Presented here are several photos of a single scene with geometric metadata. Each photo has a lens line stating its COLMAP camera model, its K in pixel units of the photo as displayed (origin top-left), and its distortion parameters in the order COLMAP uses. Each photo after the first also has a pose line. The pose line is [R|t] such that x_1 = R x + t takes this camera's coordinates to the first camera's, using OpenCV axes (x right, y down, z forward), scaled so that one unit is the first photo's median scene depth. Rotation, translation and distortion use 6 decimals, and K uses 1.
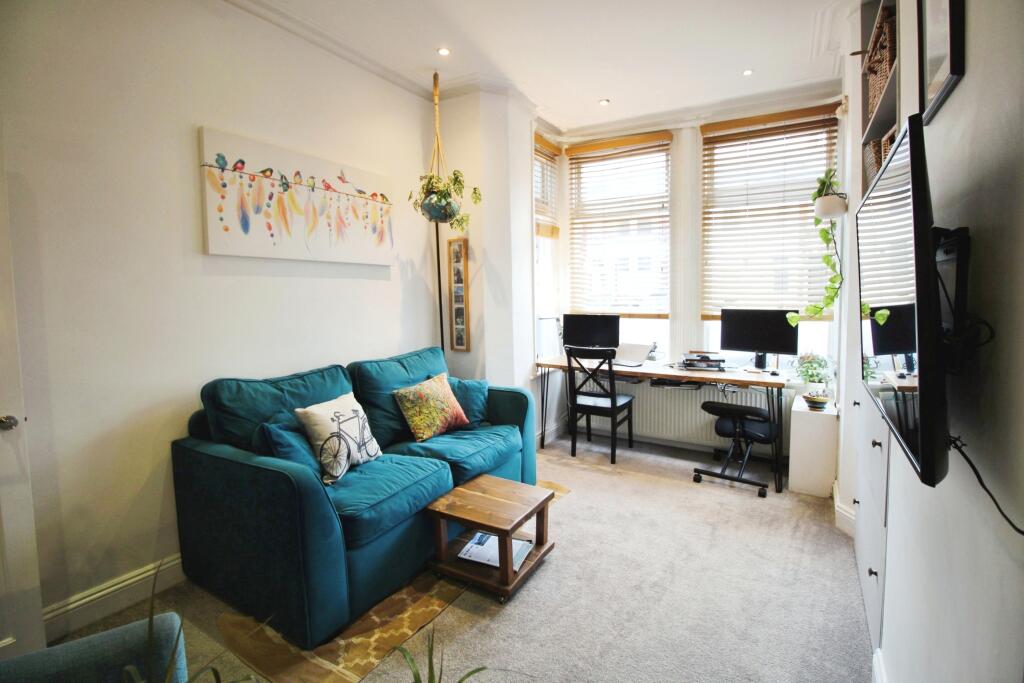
lens RADIAL K [[481.5, 0, 521.1], [0, 481.5, 323.9], [0, 0, 1]] dist [-0.003529, -0.000581]
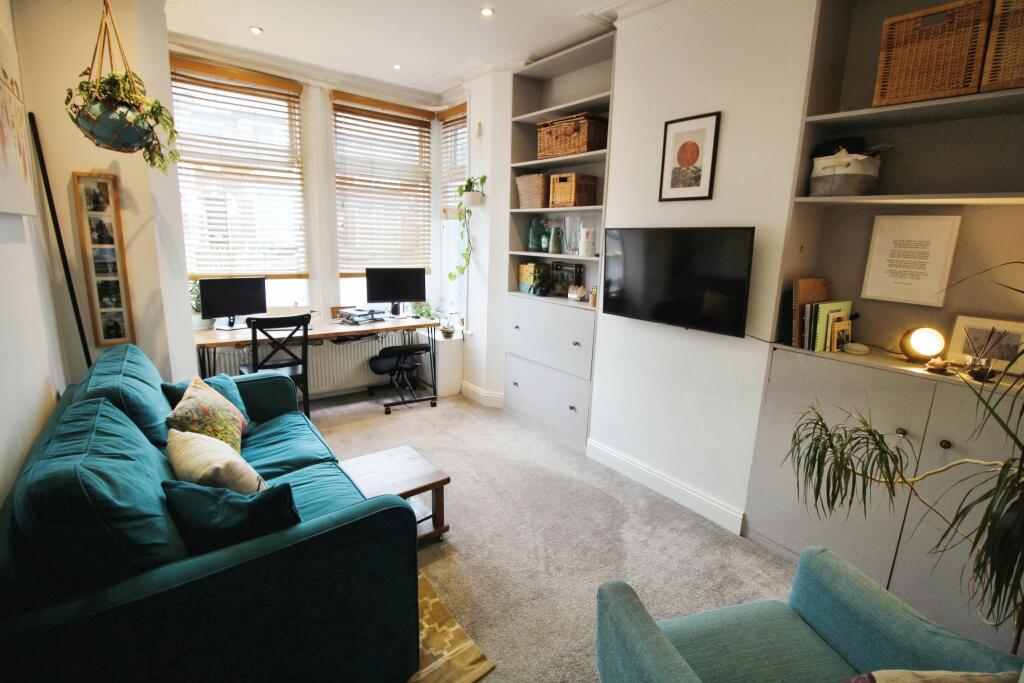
lens RADIAL K [[481.5, 0, 515.6], [0, 481.5, 335.7], [0, 0, 1]] dist [-0.003529, -0.000581]
pose [[0.357363, -0.167752, 0.918777, -0.551156], [0.027731, 0.985210, 0.169095, -0.056658], [-0.933554, -0.034950, 0.356729, 0.251285]]
